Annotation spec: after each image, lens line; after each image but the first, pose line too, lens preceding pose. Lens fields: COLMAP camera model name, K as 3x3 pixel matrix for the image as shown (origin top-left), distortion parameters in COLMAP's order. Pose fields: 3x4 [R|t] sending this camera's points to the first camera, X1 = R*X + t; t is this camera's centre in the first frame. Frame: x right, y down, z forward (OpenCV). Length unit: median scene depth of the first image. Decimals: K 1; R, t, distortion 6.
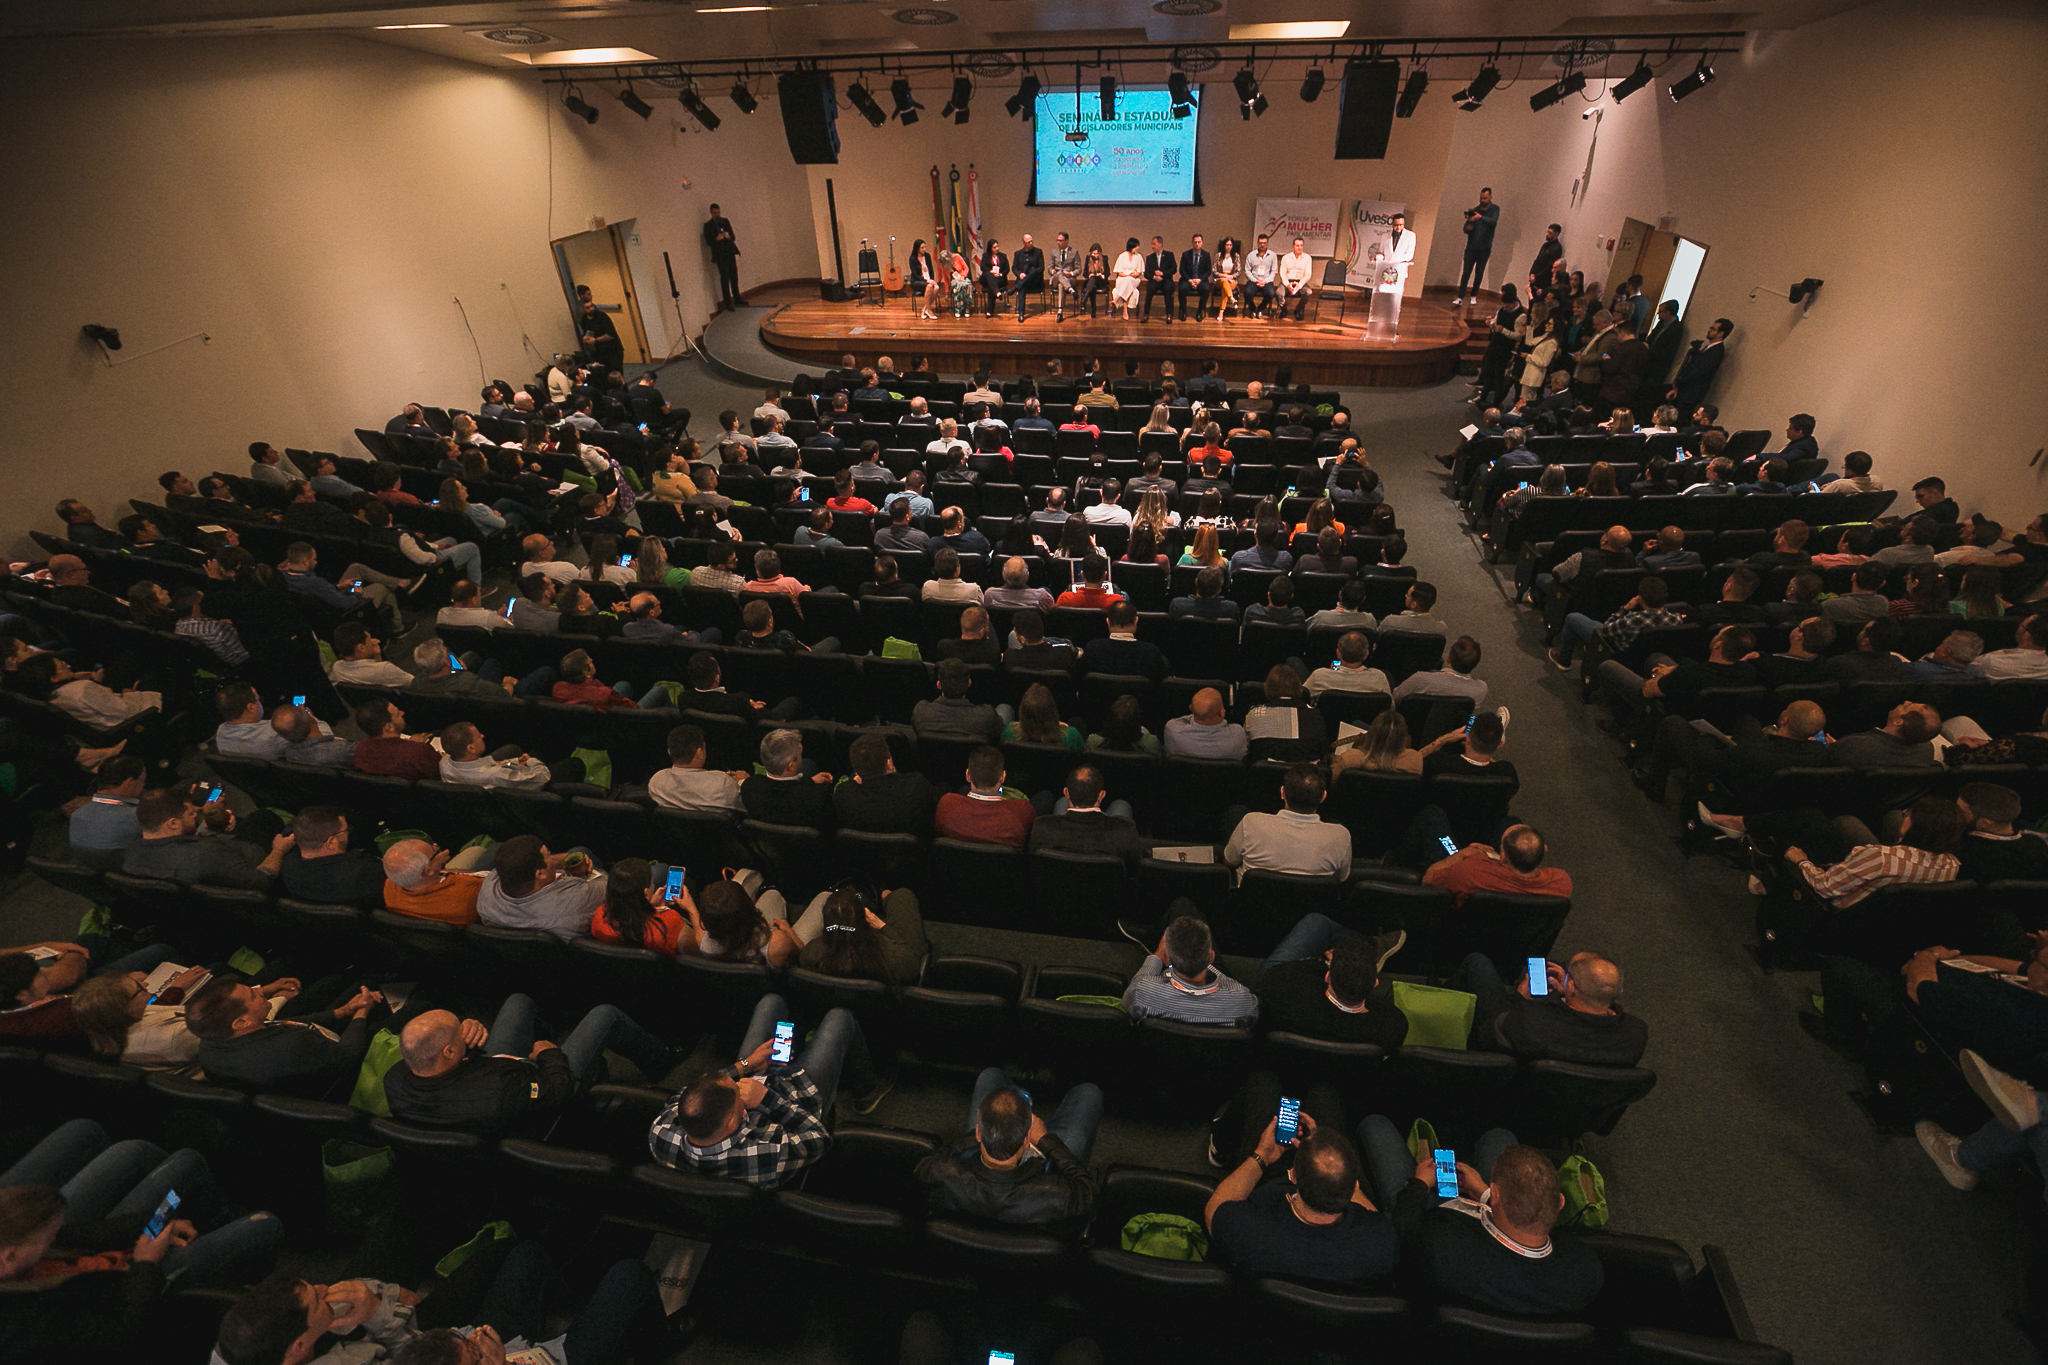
lens RADIAL K [[965.1, 0, 1035.7], [0, 965.1, 678.2], [0, 0, 1]] dist [-0.028079, 0.000387]
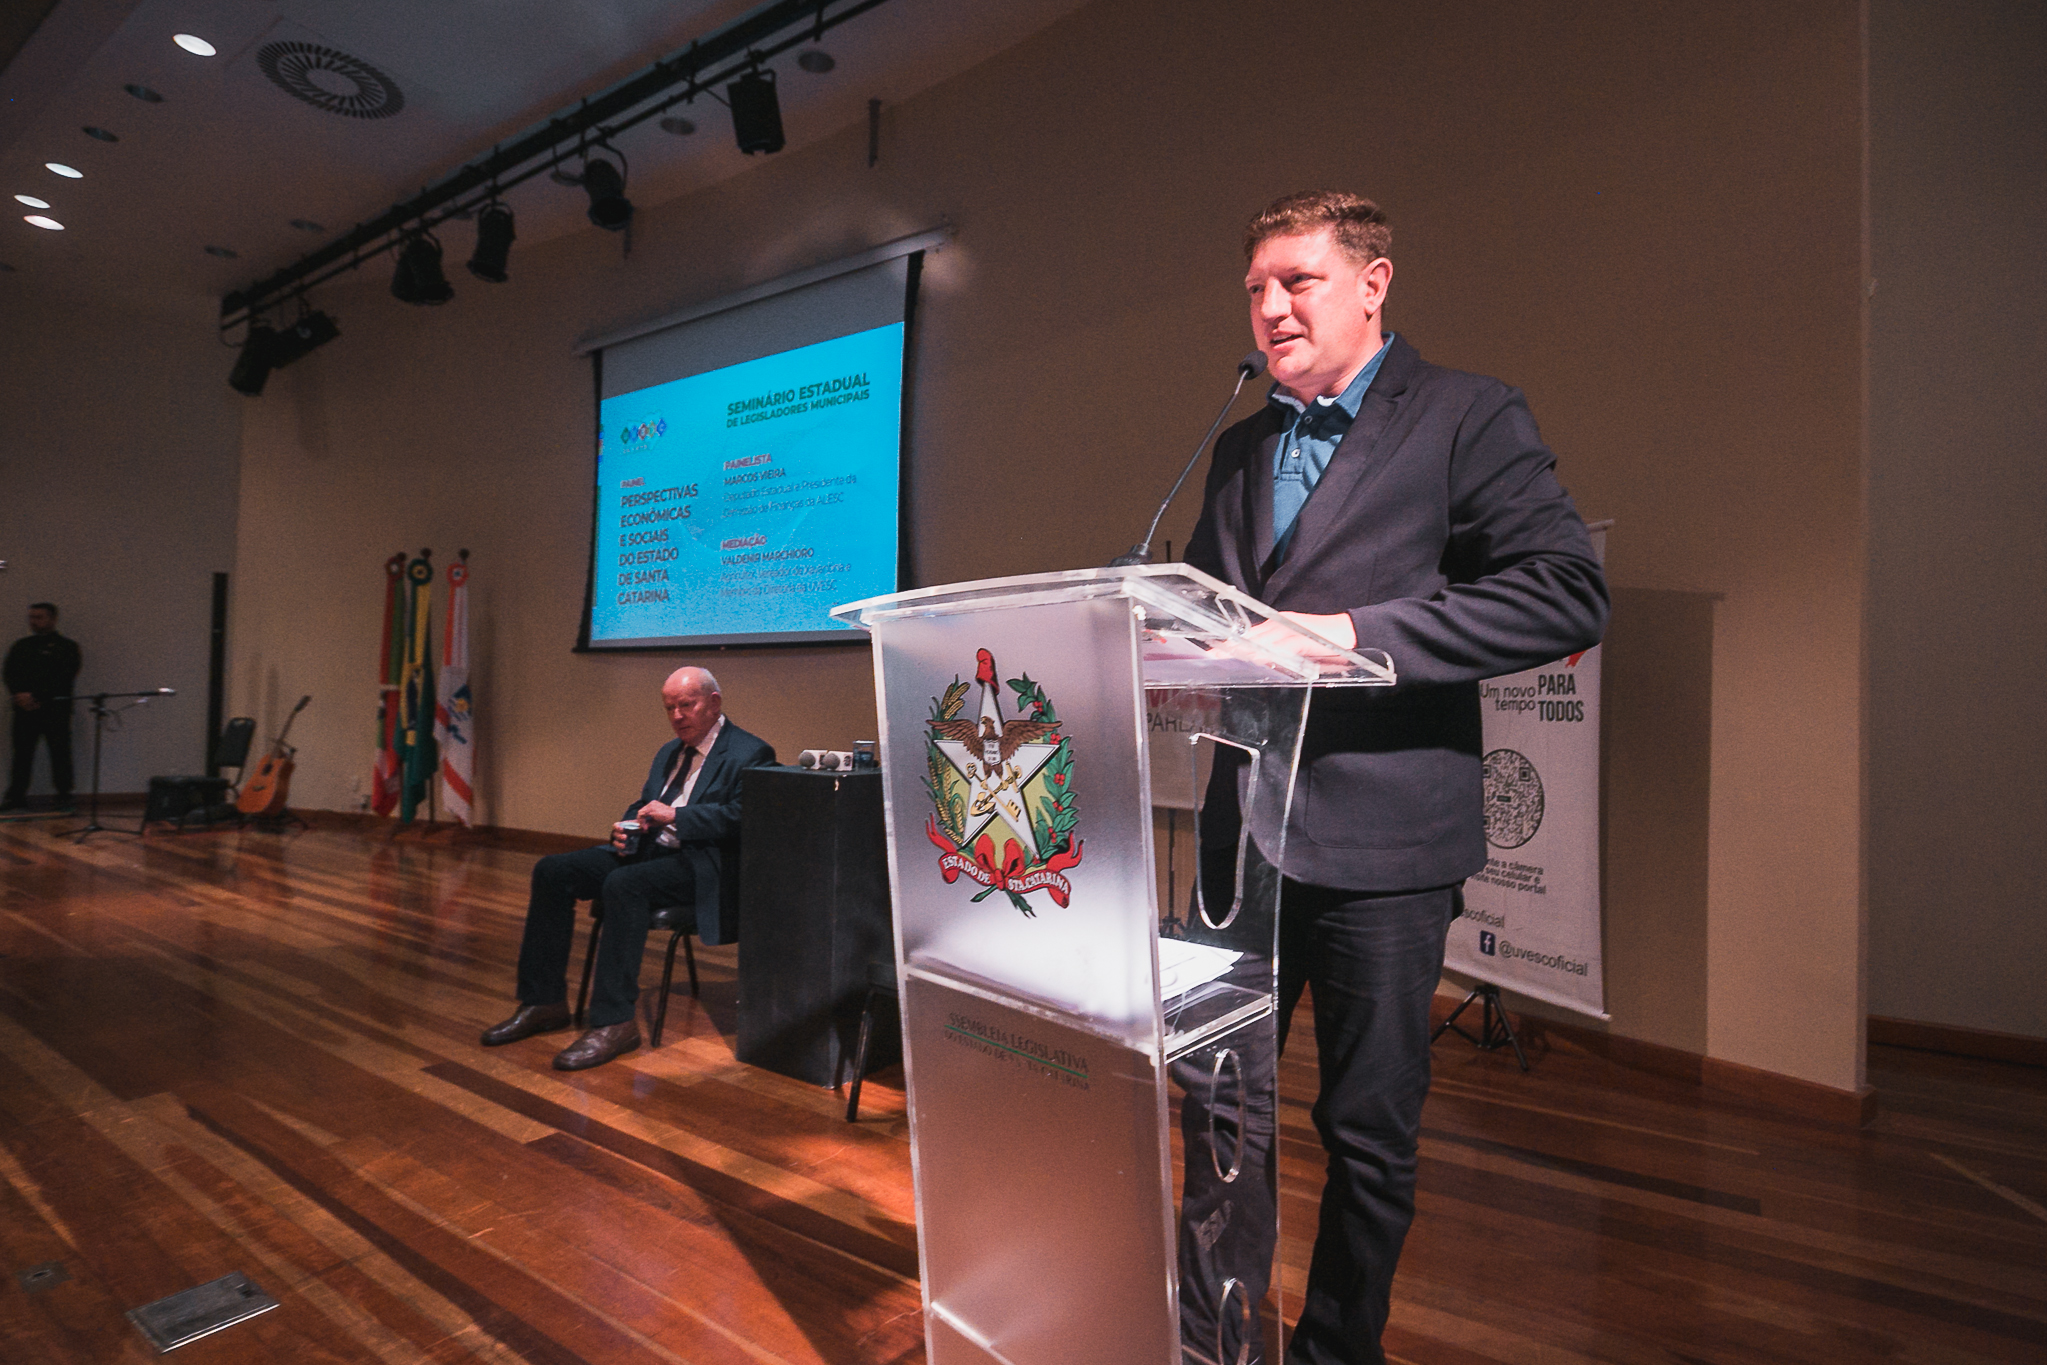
lens RADIAL K [[1035.8, 0, 1015.4], [0, 1035.8, 687.9], [0, 0, 1]] dist [-0.034933, 0.017522]
pose [[0.897852, 0.034008, -0.438981, 0.350200], [-0.285366, 0.804208, -0.521360, -0.328531], [0.335302, 0.593375, 0.731764, 0.798679]]
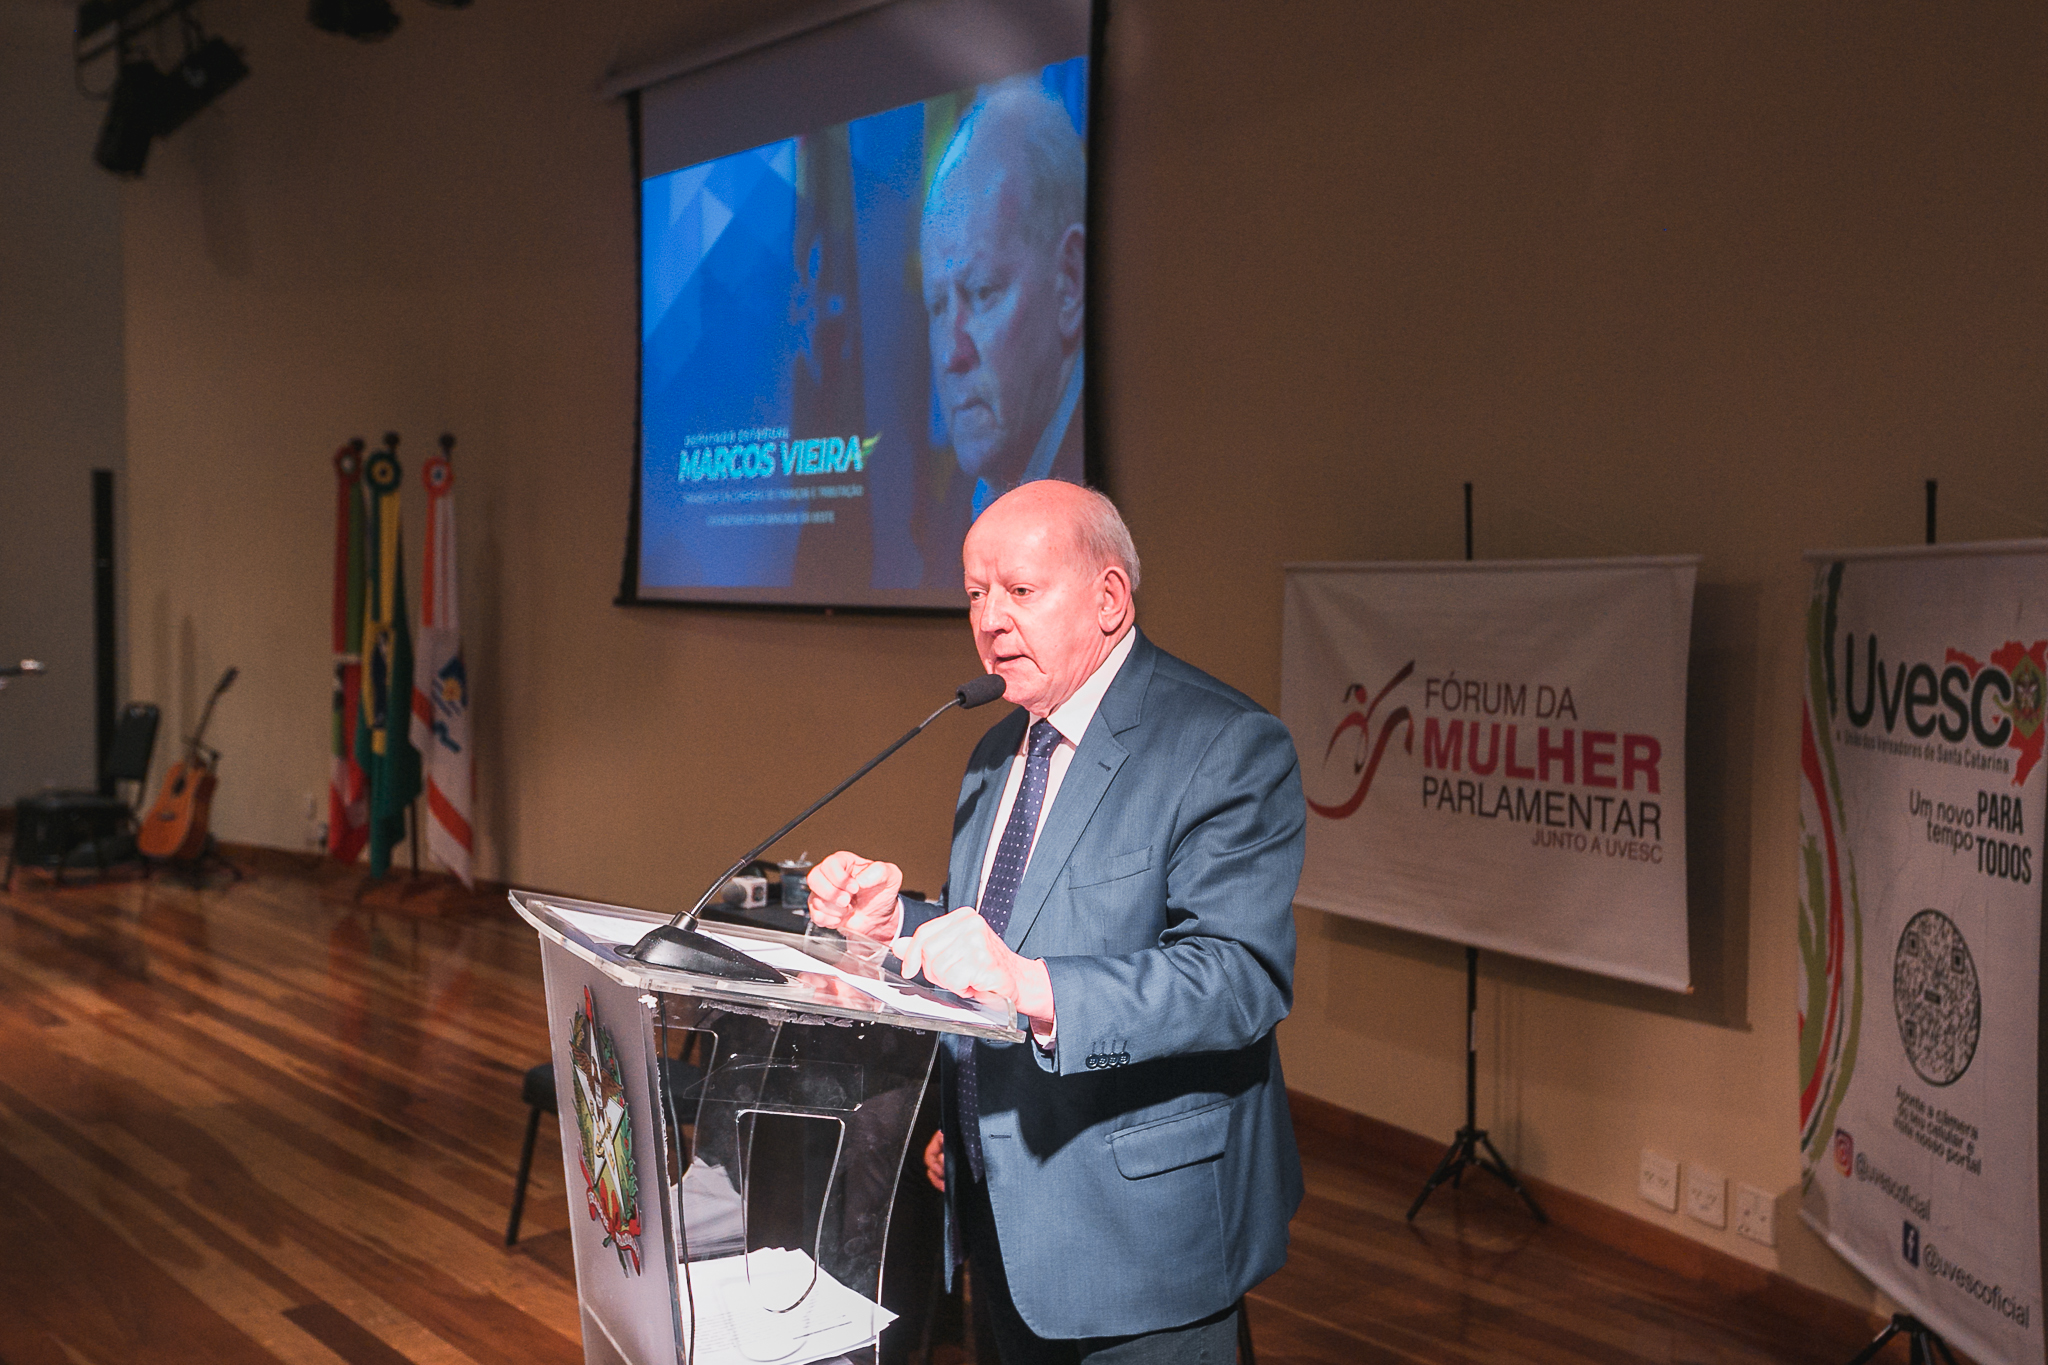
lens RADIAL K [[2062.2, 0, 1025.3], [0, 2062.2, 683.3], [0, 0, 1]] dist [0.008354, 0.184660]
pose [[0.747709, 0.066416, -0.660696, 0.419582], [-0.402486, 0.836708, -0.371383, -0.344098], [0.528144, 0.543607, 0.652346, 0.767920]]
